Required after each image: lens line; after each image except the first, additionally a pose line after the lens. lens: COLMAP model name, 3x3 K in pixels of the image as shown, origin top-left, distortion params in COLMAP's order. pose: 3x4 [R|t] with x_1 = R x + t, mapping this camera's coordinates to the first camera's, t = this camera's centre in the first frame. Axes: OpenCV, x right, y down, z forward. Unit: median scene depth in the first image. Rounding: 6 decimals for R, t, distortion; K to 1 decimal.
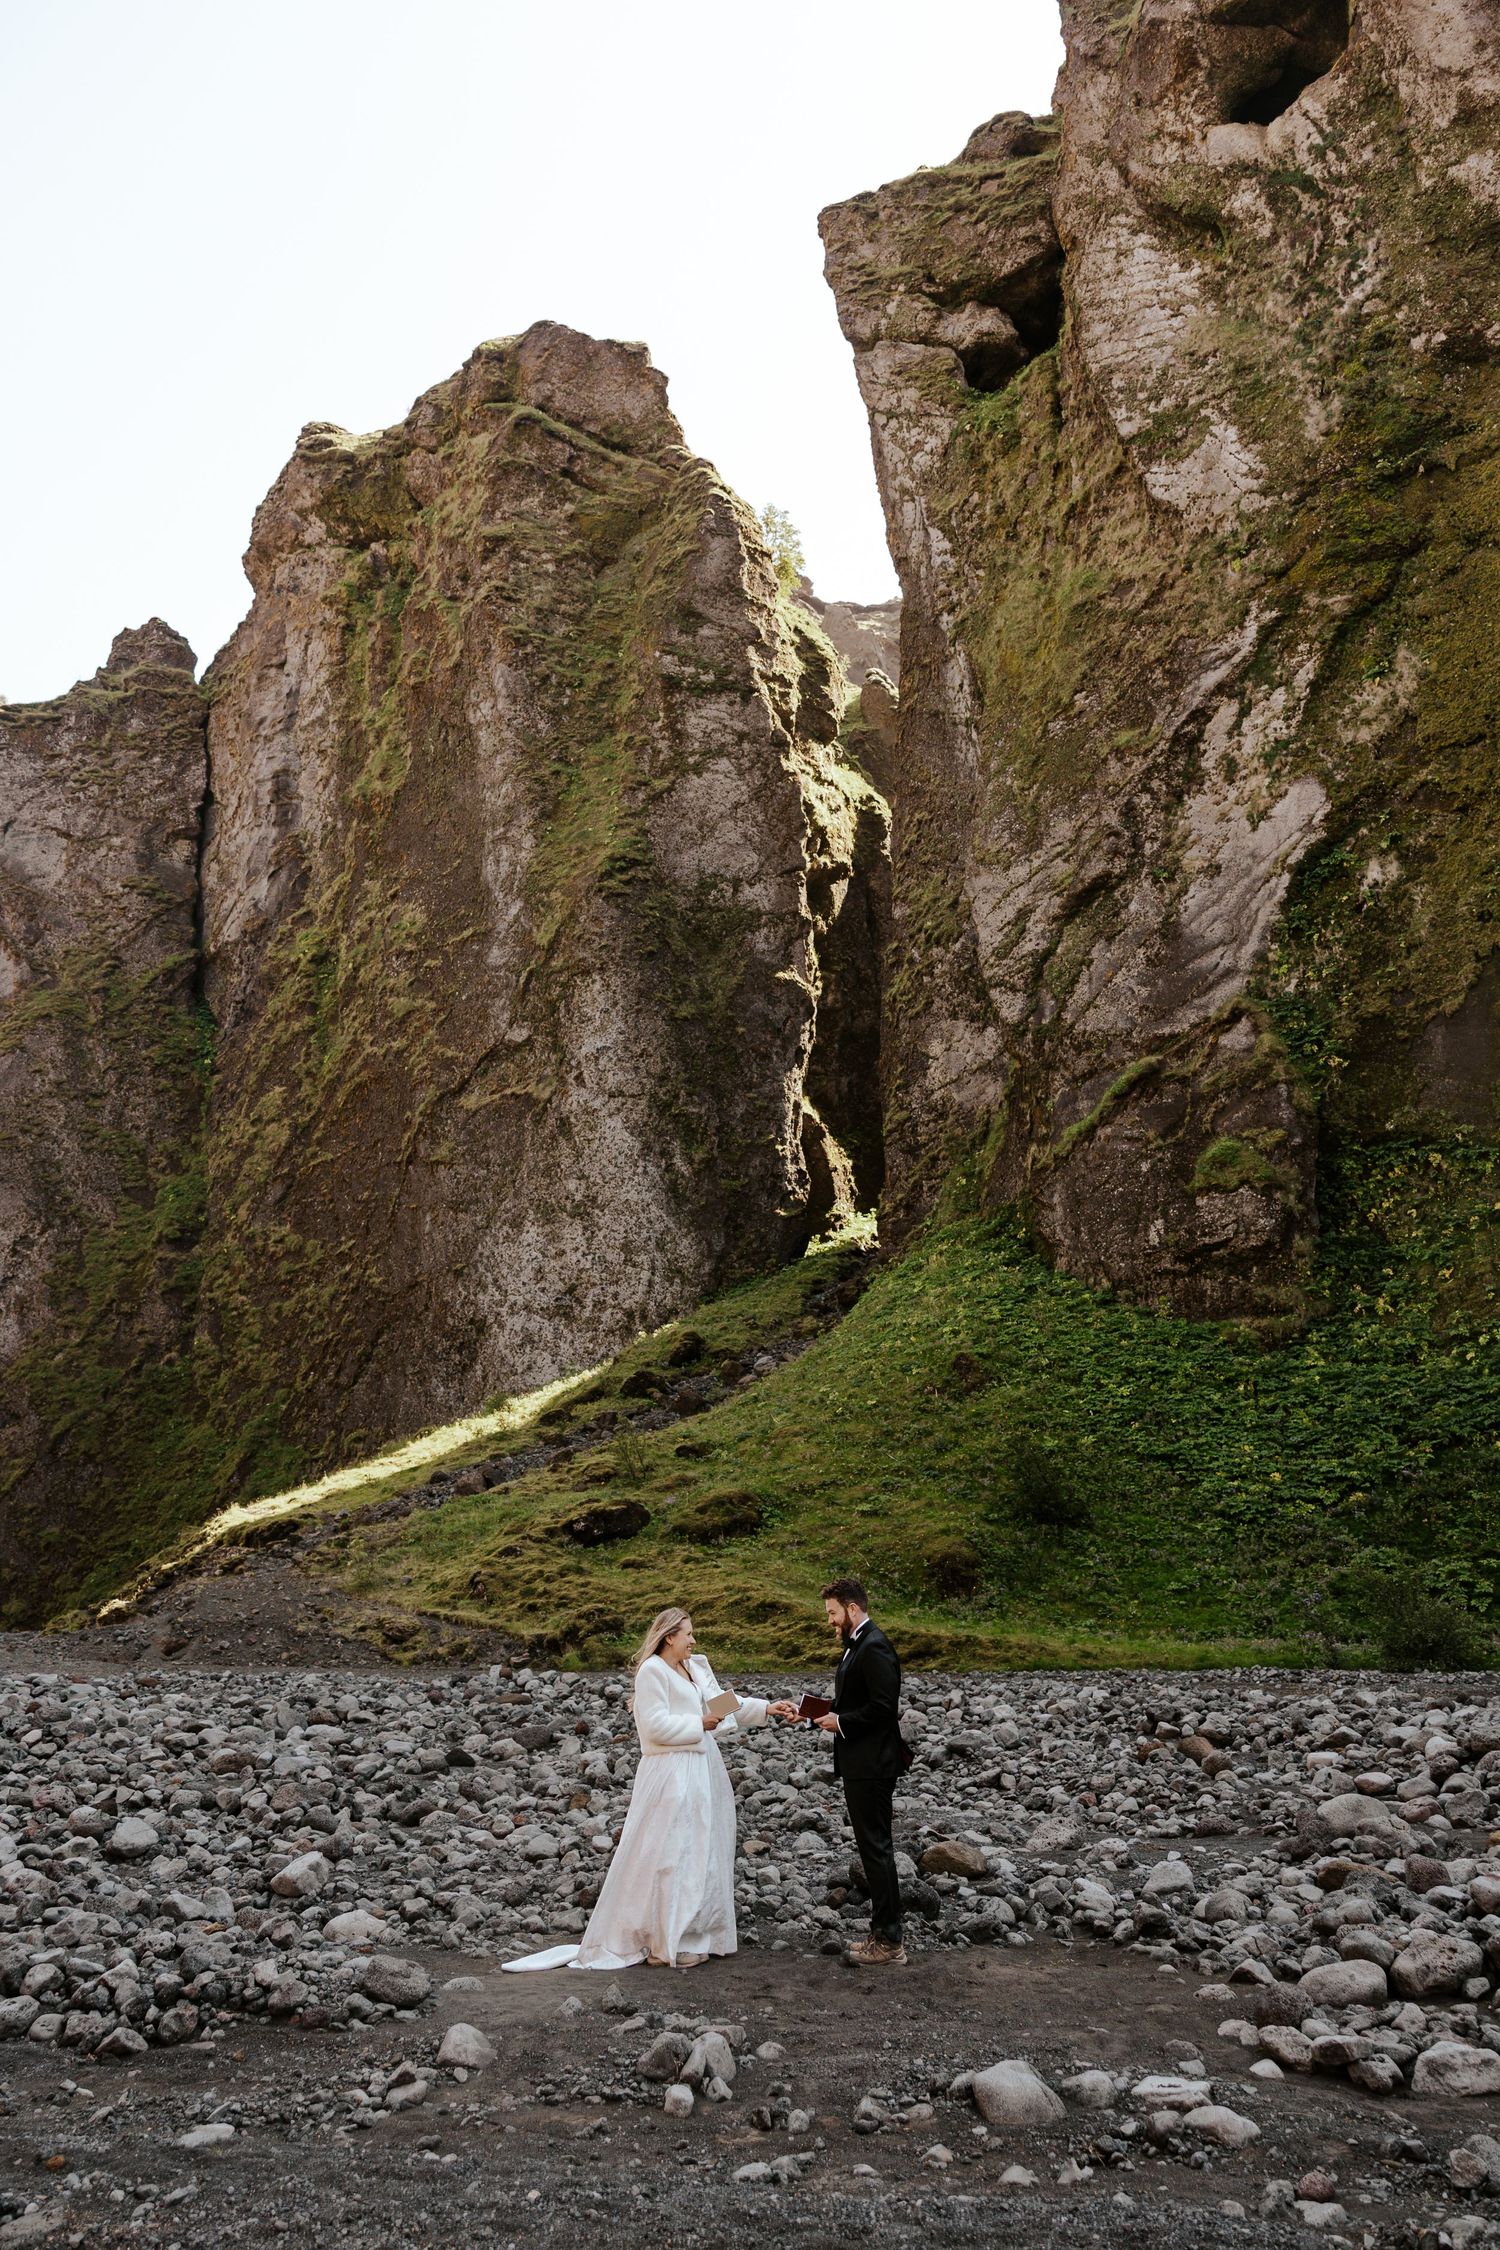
lens RADIAL K [[1927.4, 0, 688.2], [0, 1927.4, 1085.3], [0, 0, 1]] dist [0.010392, 0.011932]
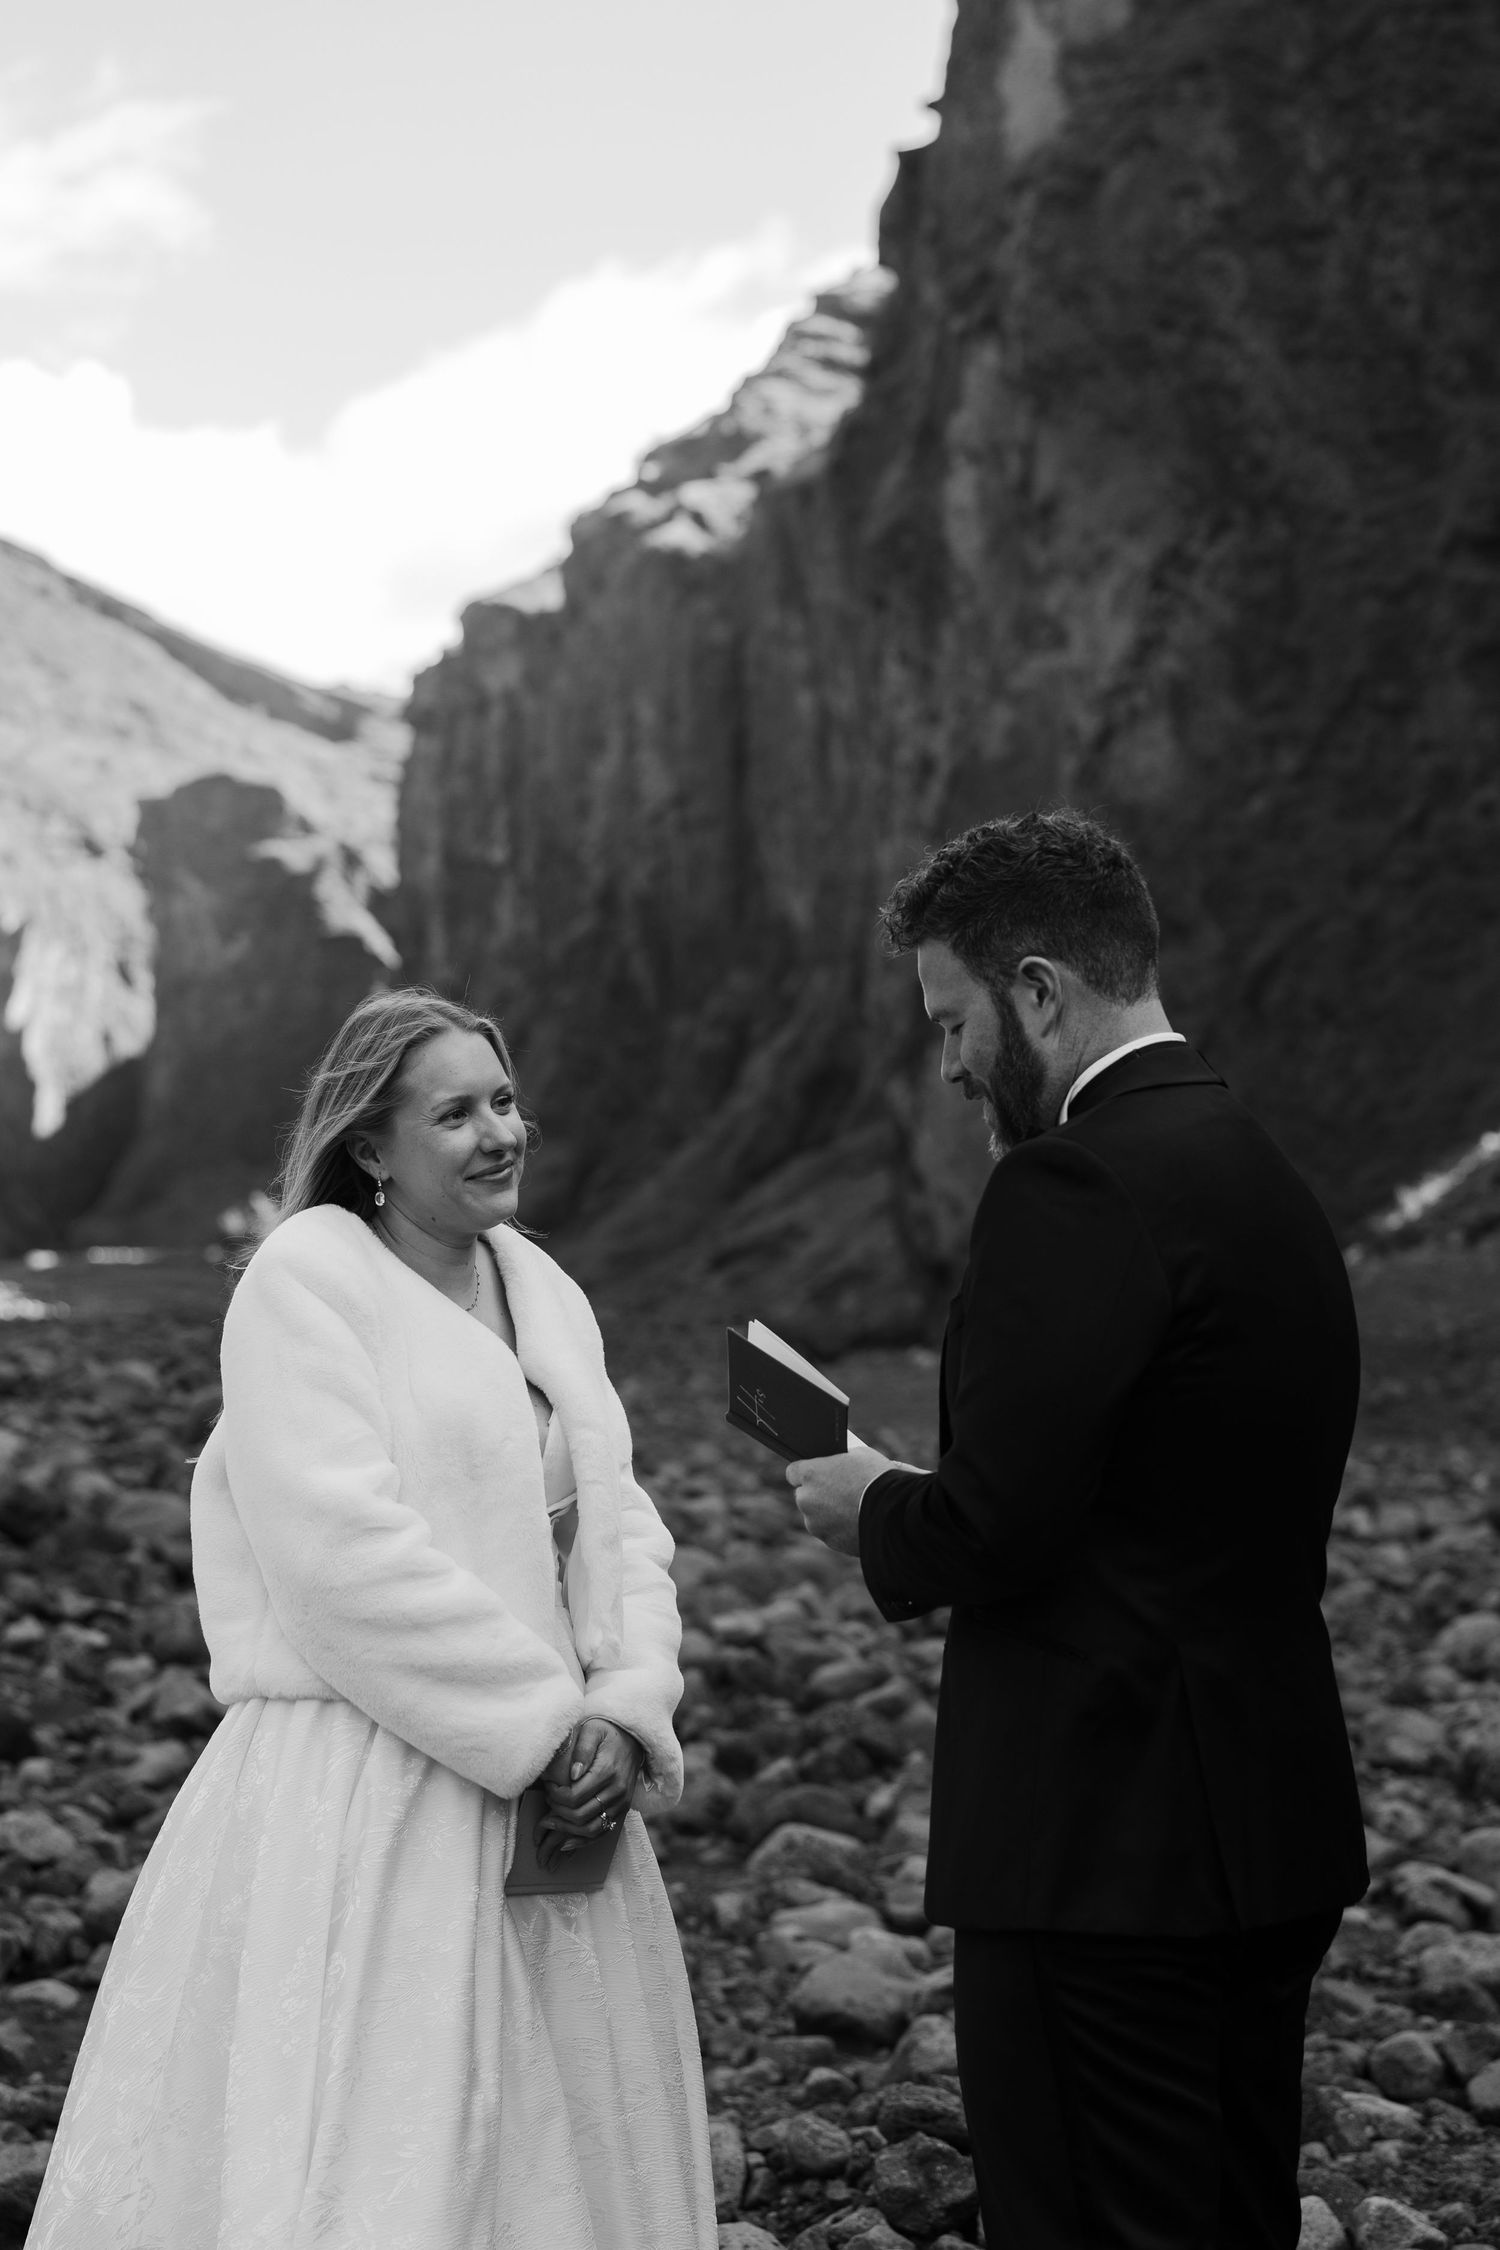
lens RADIAL K [[4140.8, 0, 752.8], [0, 4140.8, 1022.8], [0, 0, 1]] dist [0.006708, -0.121503]
pose [[0.891219, 0.002993, -0.453564, 0.039032], [0.080506, 0.983057, 0.164675, 0.034423], [0.446372, -0.183275, 0.875878, 0.108174]]
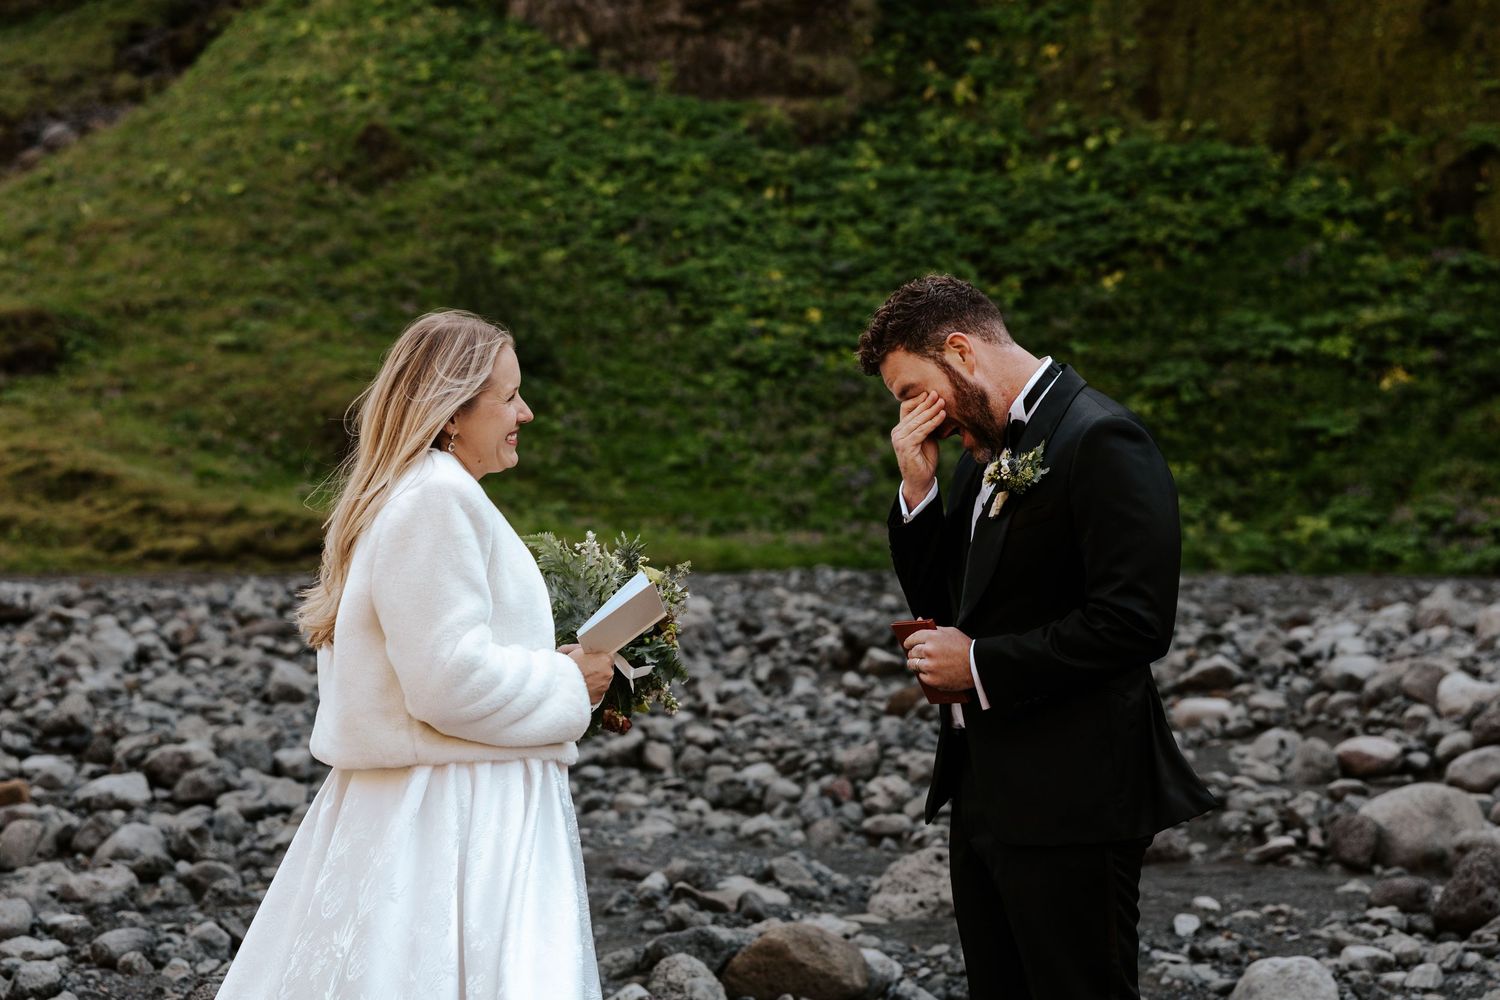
lens RADIAL K [[2566.4, 0, 745.0], [0, 2566.4, 443.8], [0, 0, 1]] dist [0.007463, 0.118948]
pose [[0.950244, 0.022134, 0.310720, -0.010728], [-0.095903, 0.969812, 0.224206, 0.032081], [-0.296377, -0.242849, 0.923680, 0.100128]]
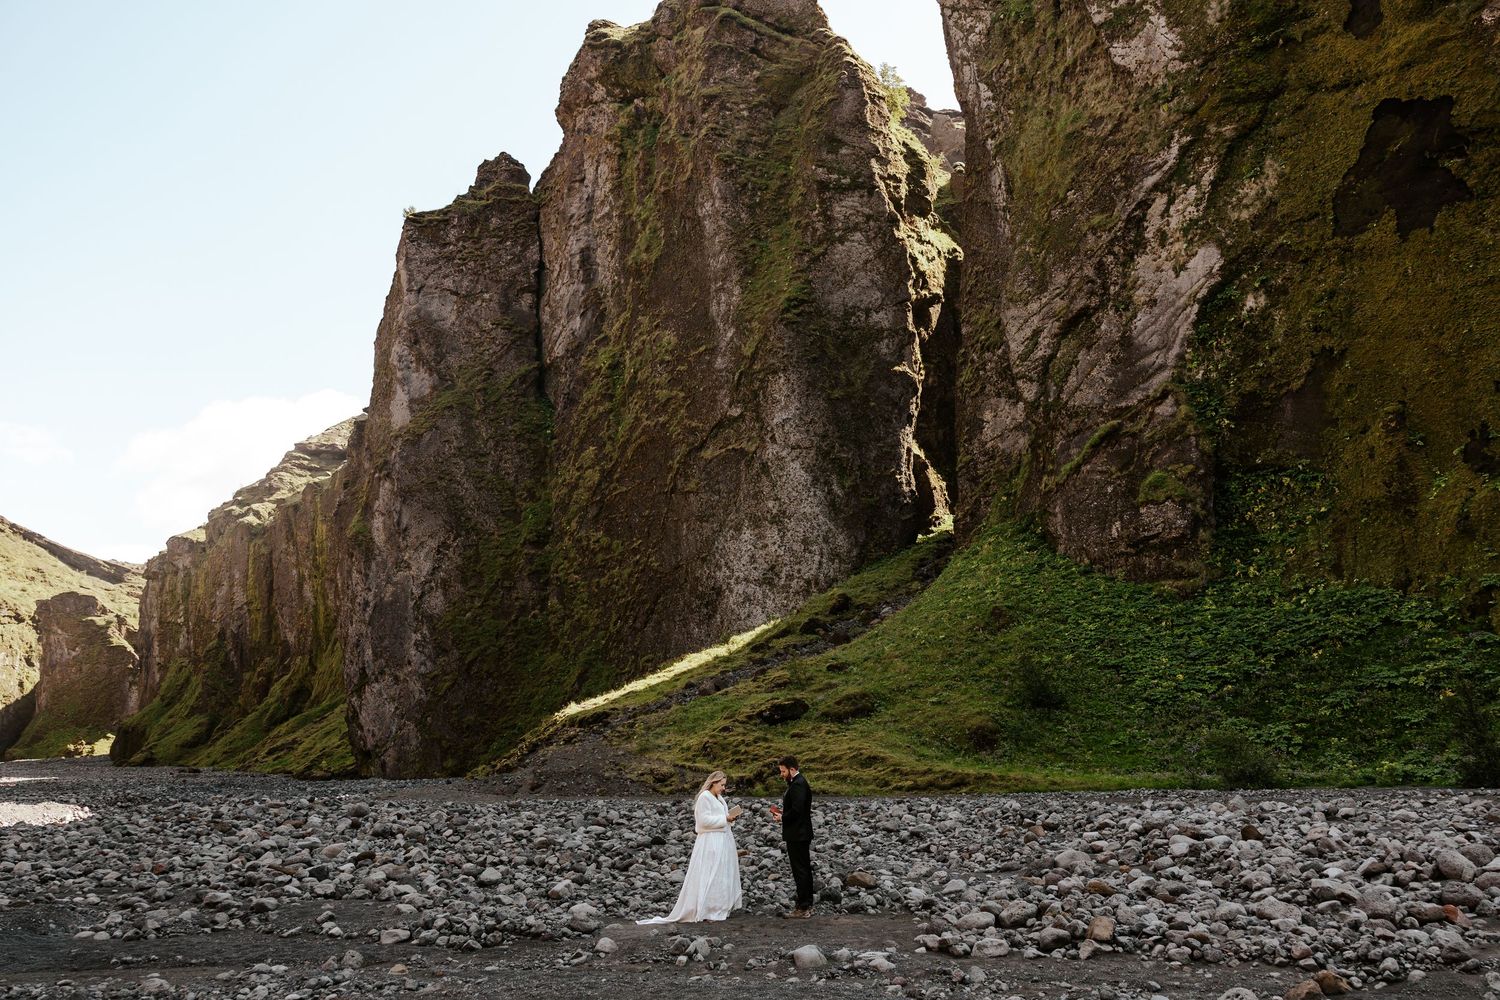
lens RADIAL K [[1244.6, 0, 780.2], [0, 1244.6, 519.5], [0, 0, 1]] dist [0.014195, 0.005874]
pose [[0.997166, -0.029753, -0.069102, 0.031145], [0.034942, 0.996561, 0.075141, -0.021615], [0.066629, -0.077342, 0.994776, -0.071548]]
